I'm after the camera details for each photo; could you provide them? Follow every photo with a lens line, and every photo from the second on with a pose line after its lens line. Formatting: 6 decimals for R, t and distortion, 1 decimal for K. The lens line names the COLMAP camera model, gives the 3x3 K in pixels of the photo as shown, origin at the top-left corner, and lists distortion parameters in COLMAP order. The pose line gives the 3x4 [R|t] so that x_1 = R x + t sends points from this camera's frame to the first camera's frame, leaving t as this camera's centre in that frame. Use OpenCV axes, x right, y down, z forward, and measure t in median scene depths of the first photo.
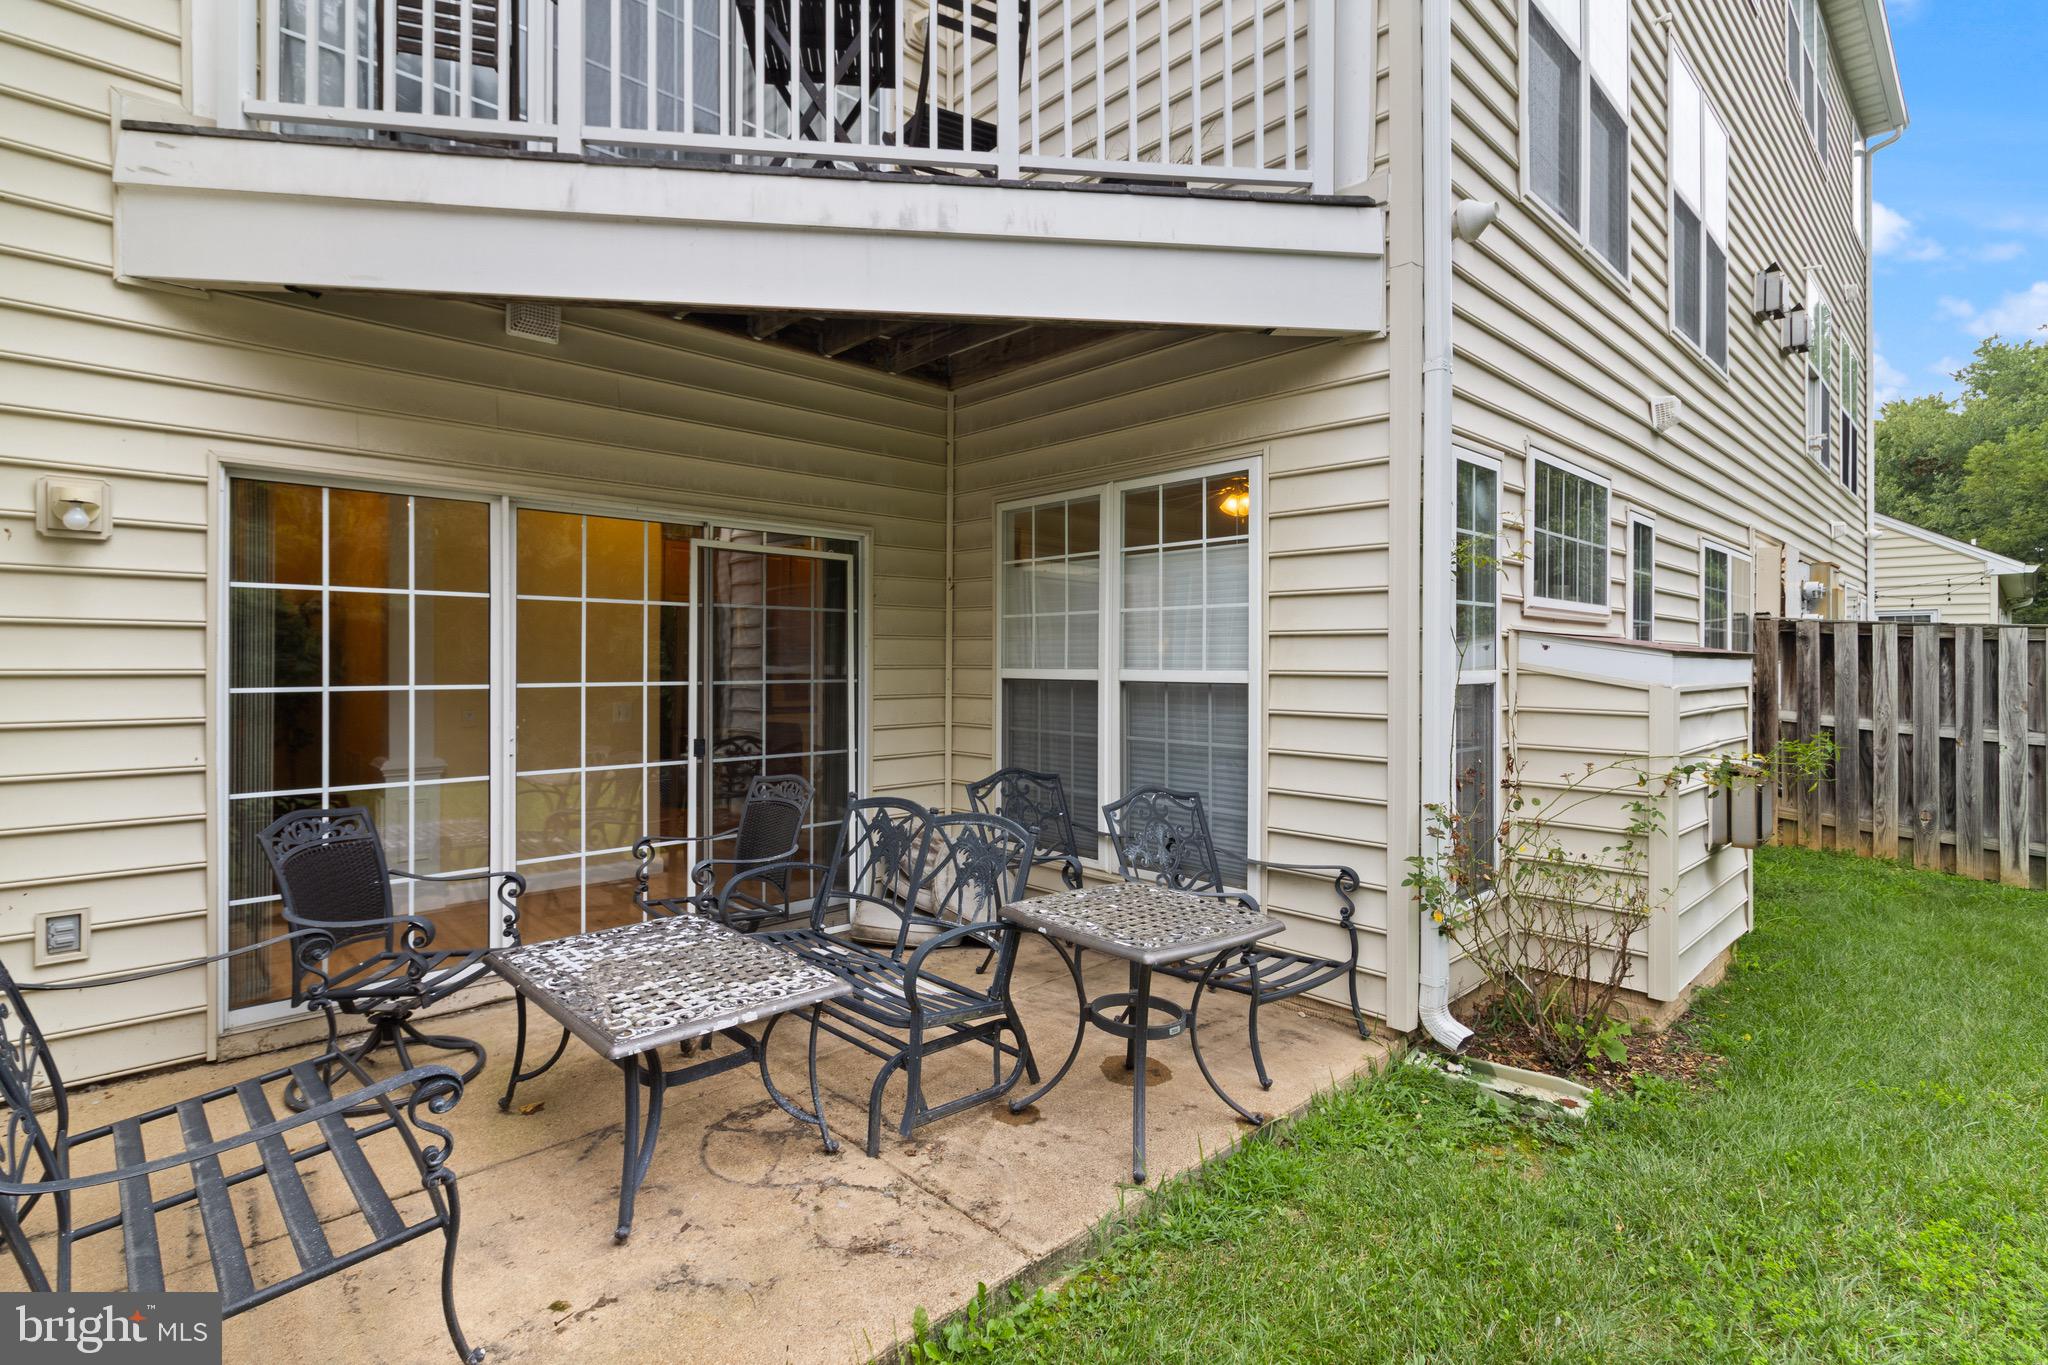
lens RADIAL K [[957.3, 0, 1021.2], [0, 957.3, 665.0], [0, 0, 1]] dist [-0.002188, 0.000483]
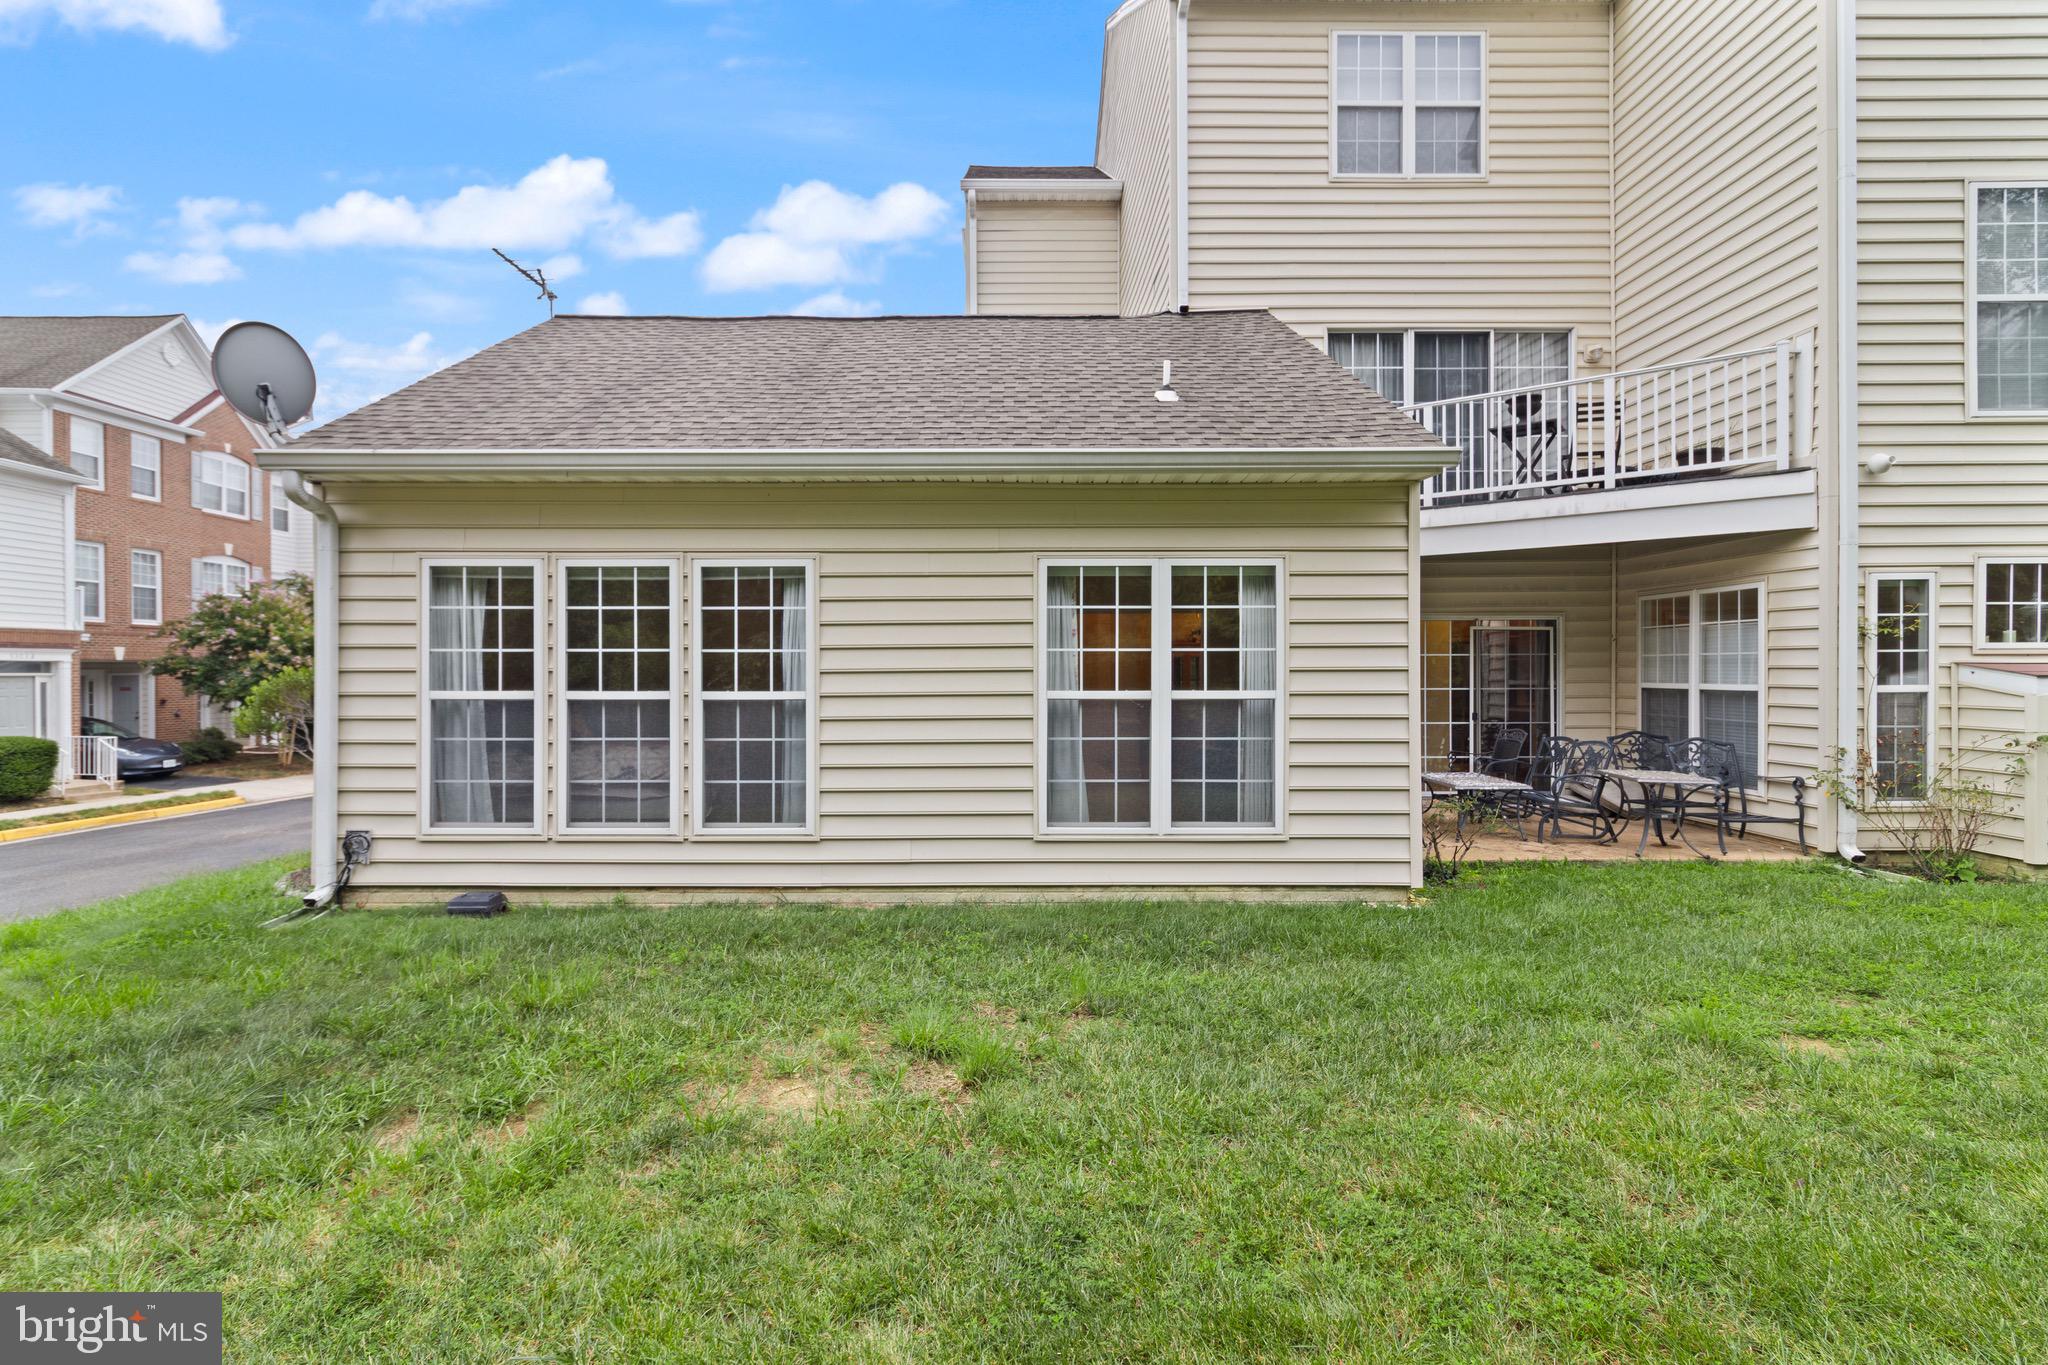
lens RADIAL K [[957.3, 0, 996.4], [0, 957.3, 676.8], [0, 0, 1]] dist [-0.002188, 0.000483]
pose [[0.719600, -0.001967, -0.694386, 0.470587], [0.004164, 0.999990, 0.001483, -0.020602], [0.694376, -0.003959, 0.719601, -1.576262]]
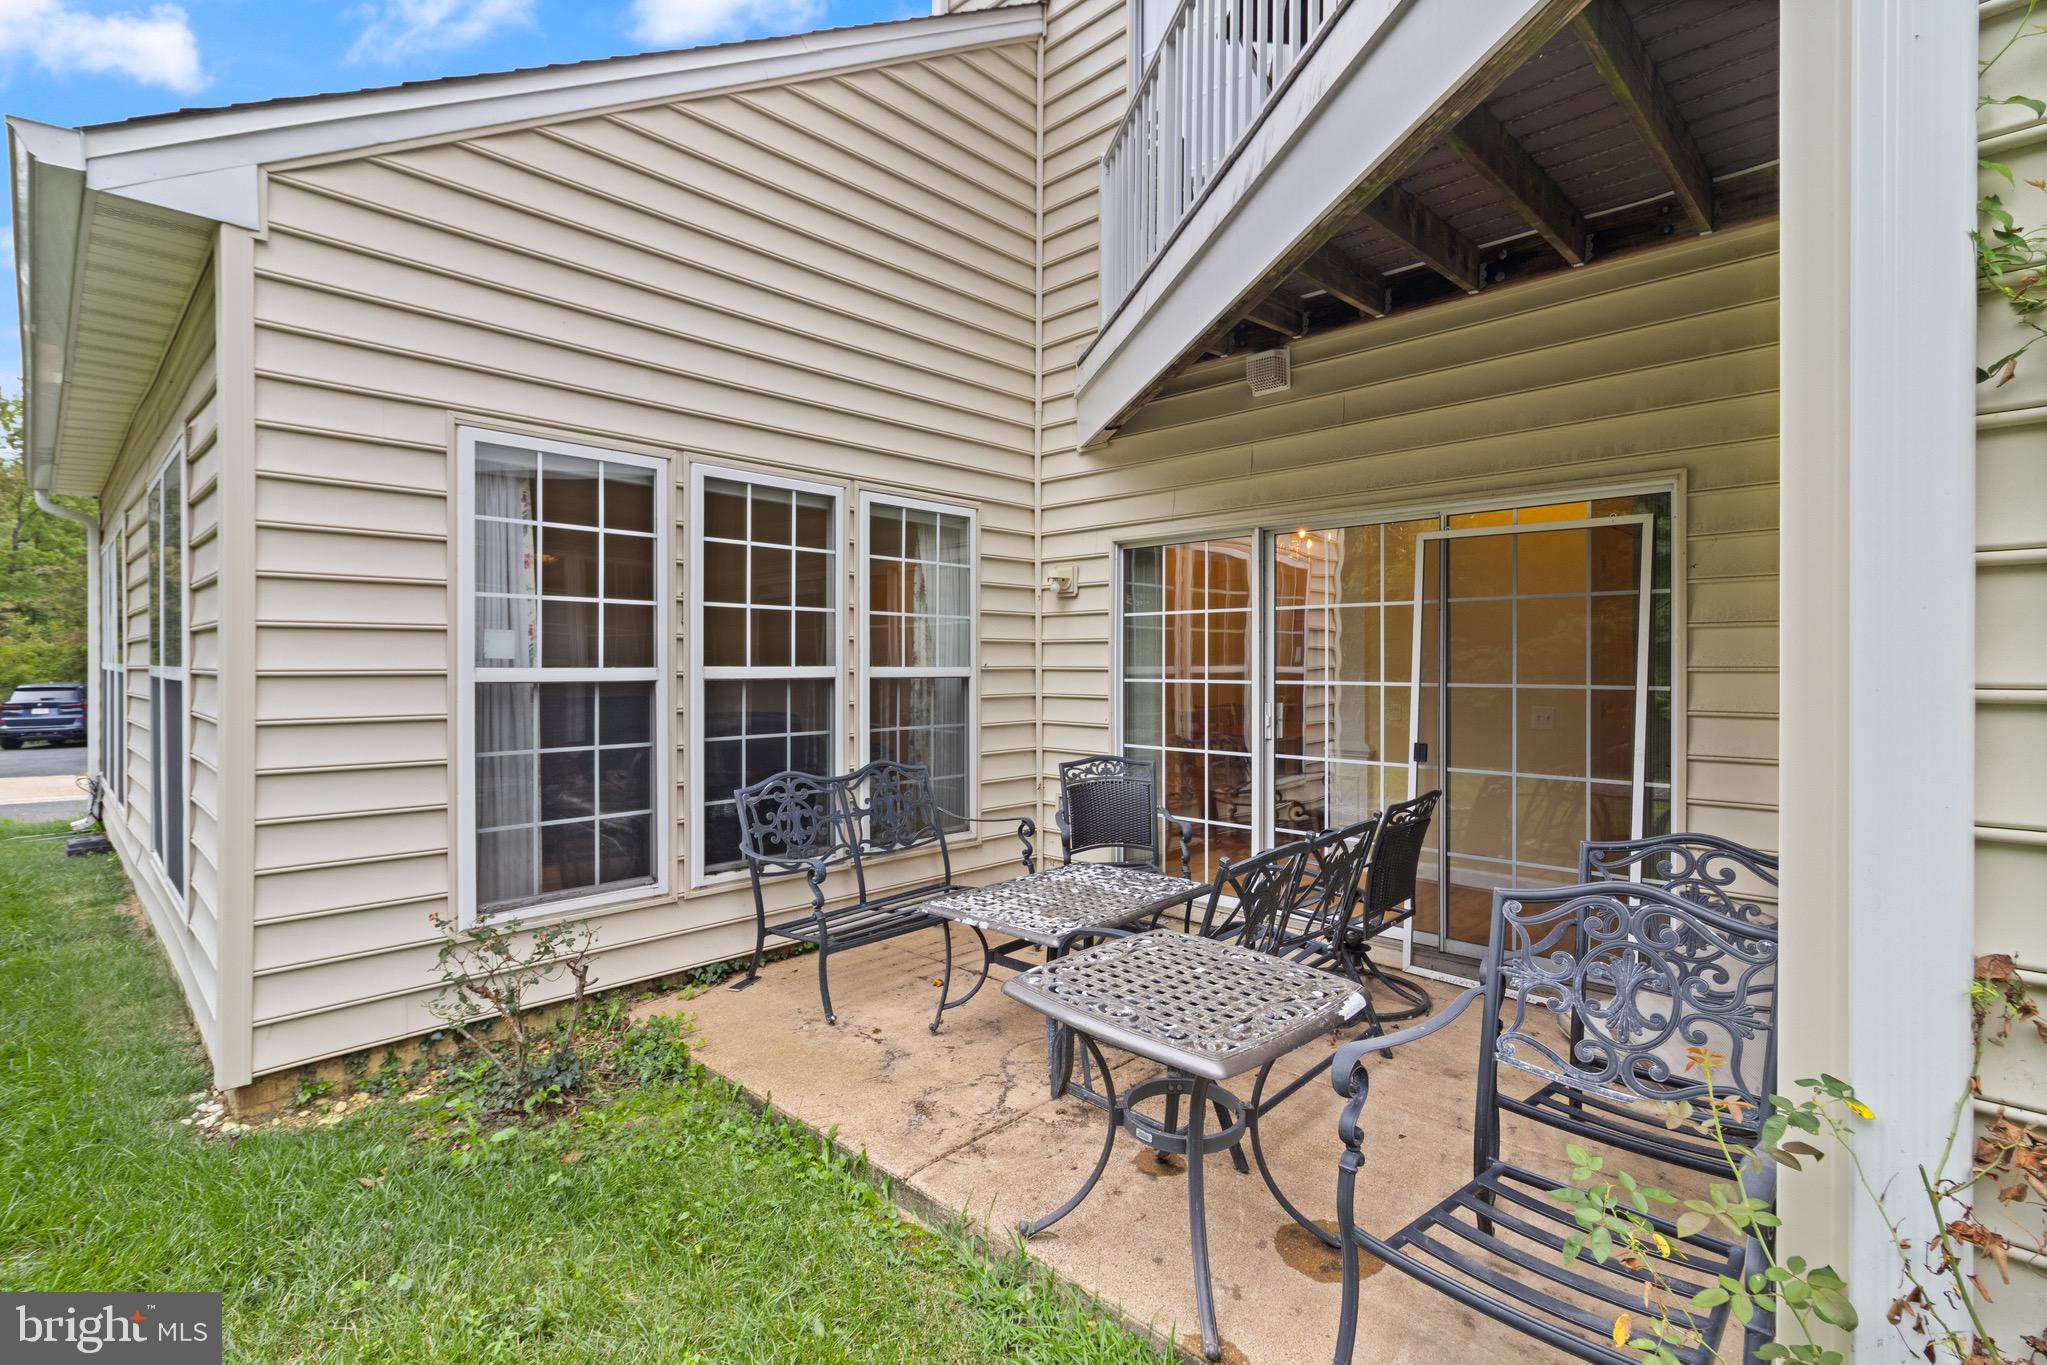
lens RADIAL K [[956.8, 0, 1020.4], [0, 956.8, 680.0], [0, 0, 1]] dist [-0.002188, 0.000483]
pose [[0.047377, 0.018652, -0.998703, 0.641363], [-0.001232, 0.999826, 0.018614, -0.002685], [0.998876, 0.000349, 0.047392, 0.597037]]
